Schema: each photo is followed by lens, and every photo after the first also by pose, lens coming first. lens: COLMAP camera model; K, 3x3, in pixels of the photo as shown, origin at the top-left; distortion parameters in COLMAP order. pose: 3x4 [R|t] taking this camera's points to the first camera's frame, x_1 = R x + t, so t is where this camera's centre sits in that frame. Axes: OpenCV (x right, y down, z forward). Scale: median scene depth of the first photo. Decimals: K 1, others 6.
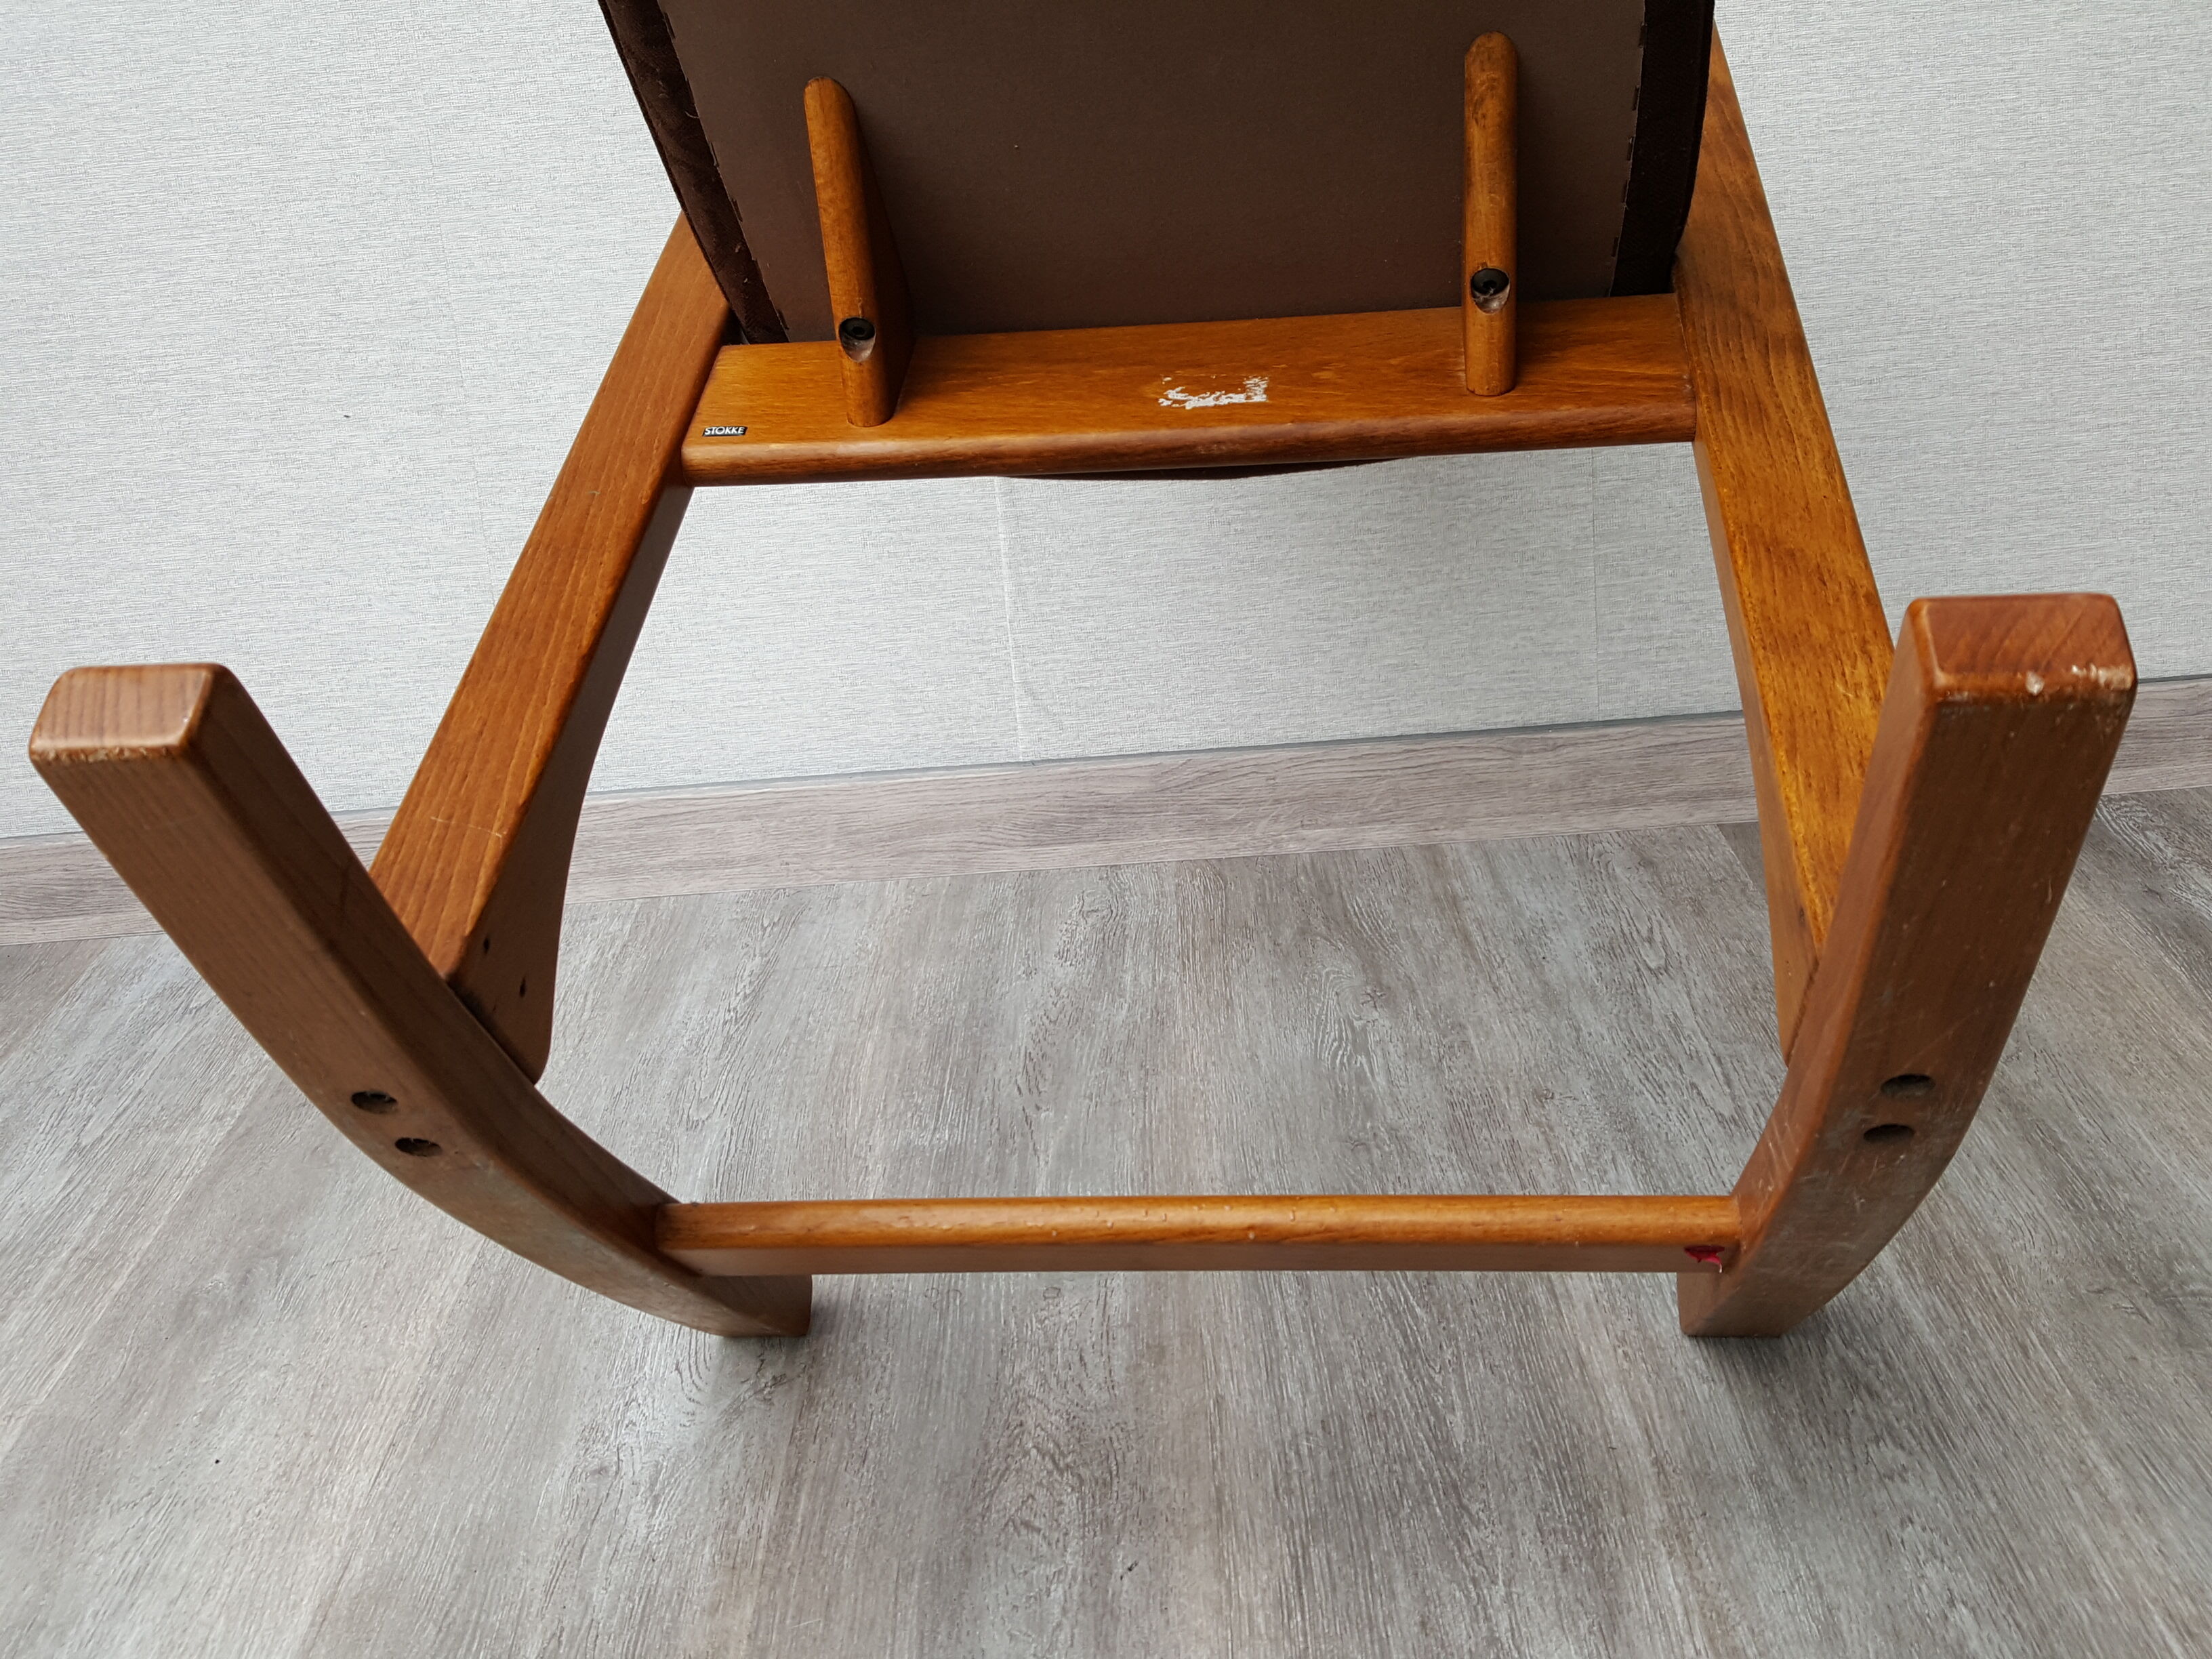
lens RADIAL K [[2187.6, 0, 1137.7], [0, 2187.6, 761.3], [0, 0, 1]] dist [0.244424, -0.716631]
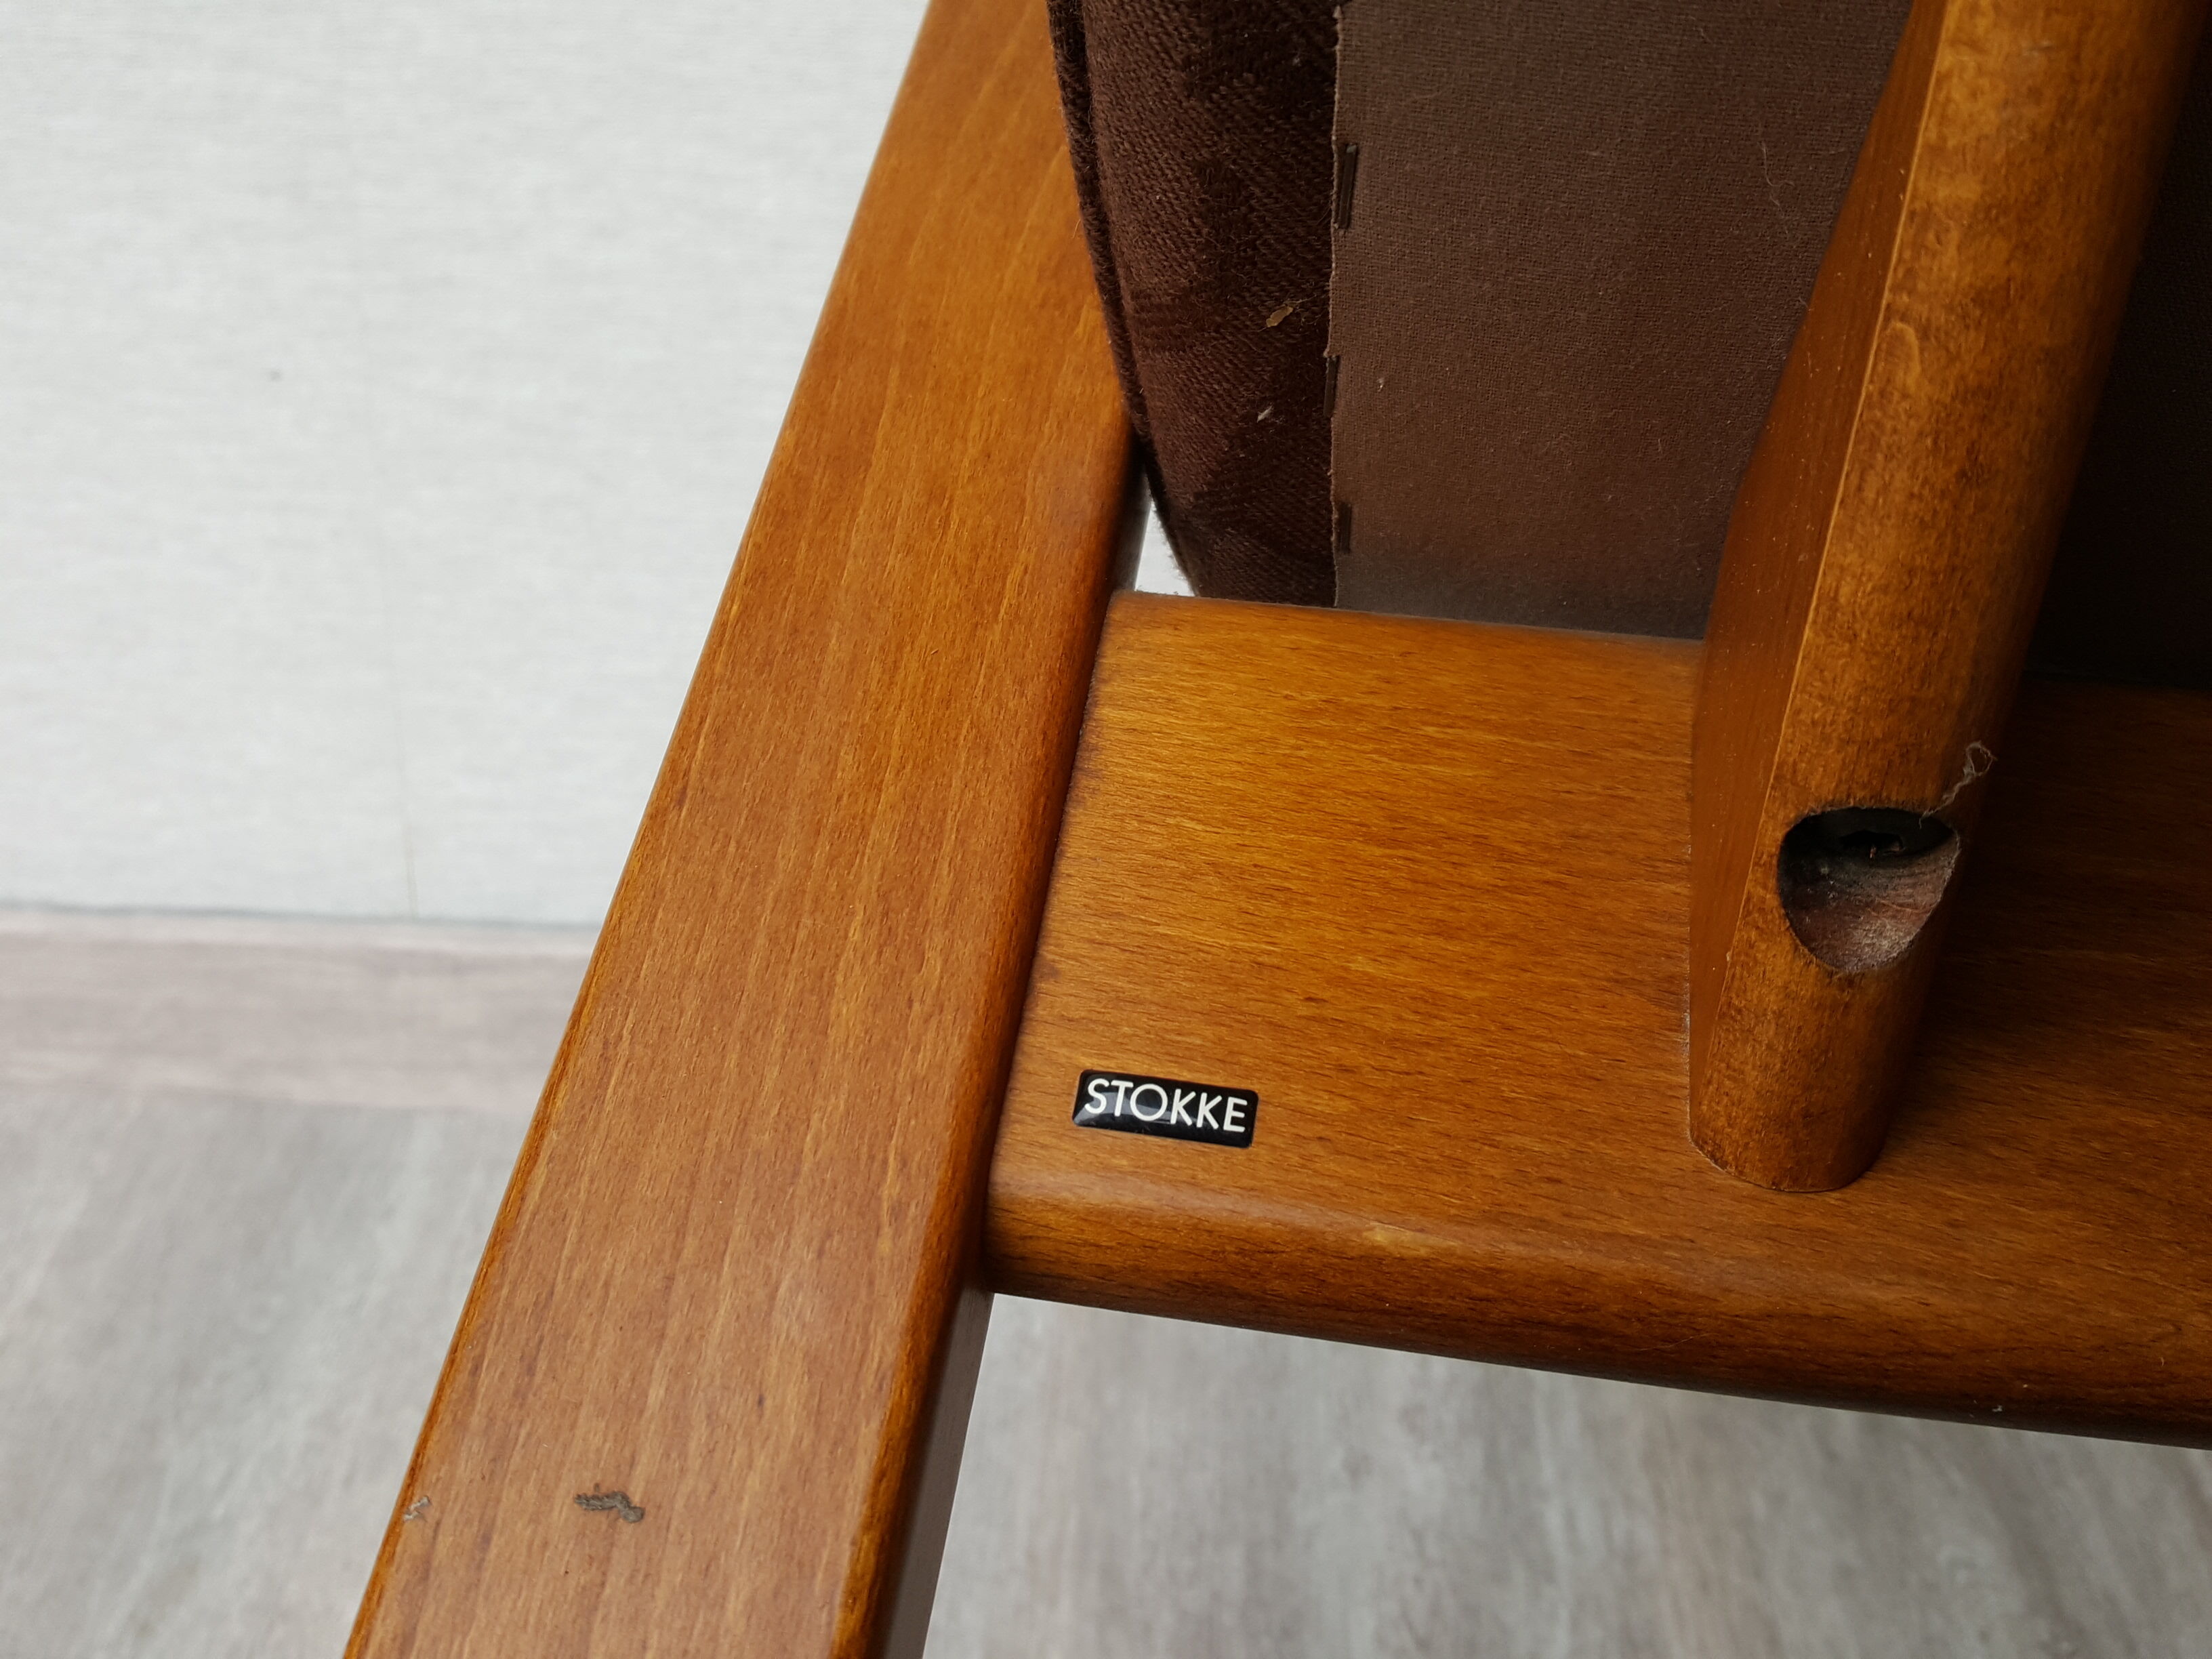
lens RADIAL K [[2268.3, 0, 1113.1], [0, 2268.3, 782.0], [0, 0, 1]] dist [0.145114, -0.442128]
pose [[0.993959, 0.108709, 0.015099, -0.170074], [-0.109673, 0.978570, 0.174279, -0.192479], [0.004171, -0.174882, 0.984581, 0.647654]]
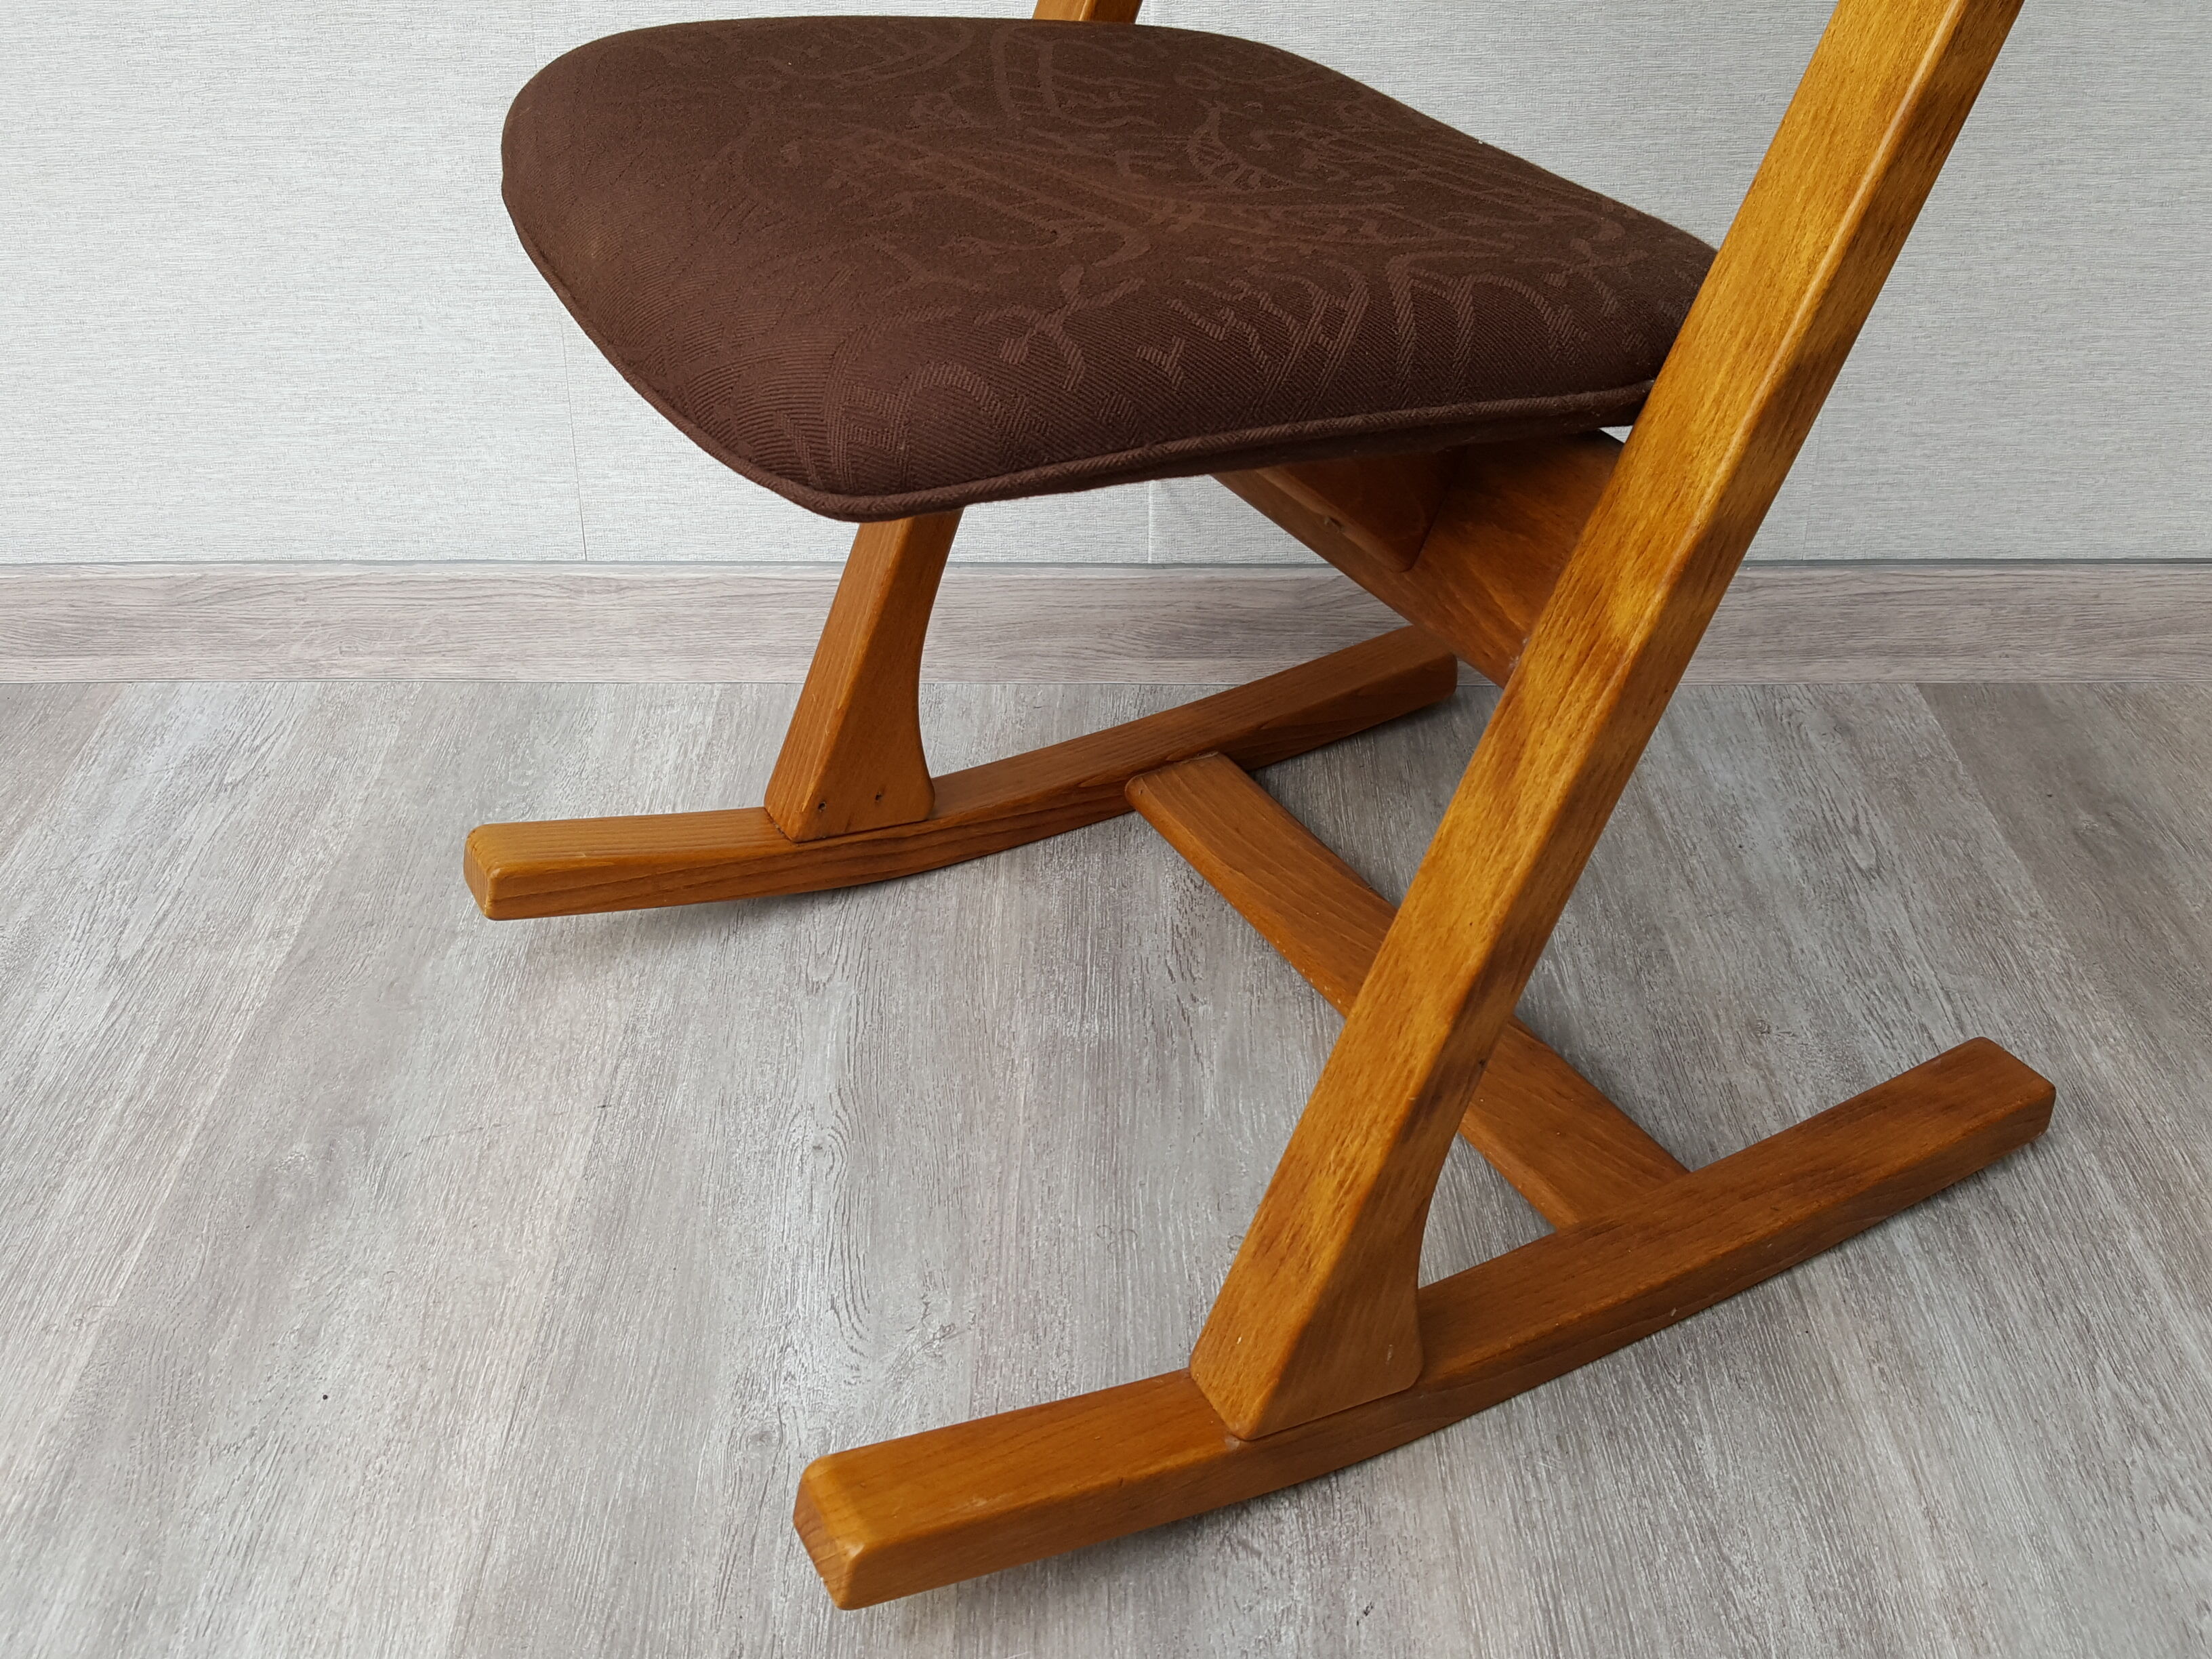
lens RADIAL K [[2199.2, 0, 1113.1], [0, 2199.2, 811.5], [0, 0, 1]] dist [0.238307, -0.724240]
pose [[0.997200, 0.064691, 0.037522, -0.136473], [-0.070901, 0.977390, 0.199204, -0.112574], [-0.023787, -0.201306, 0.979240, 0.143337]]
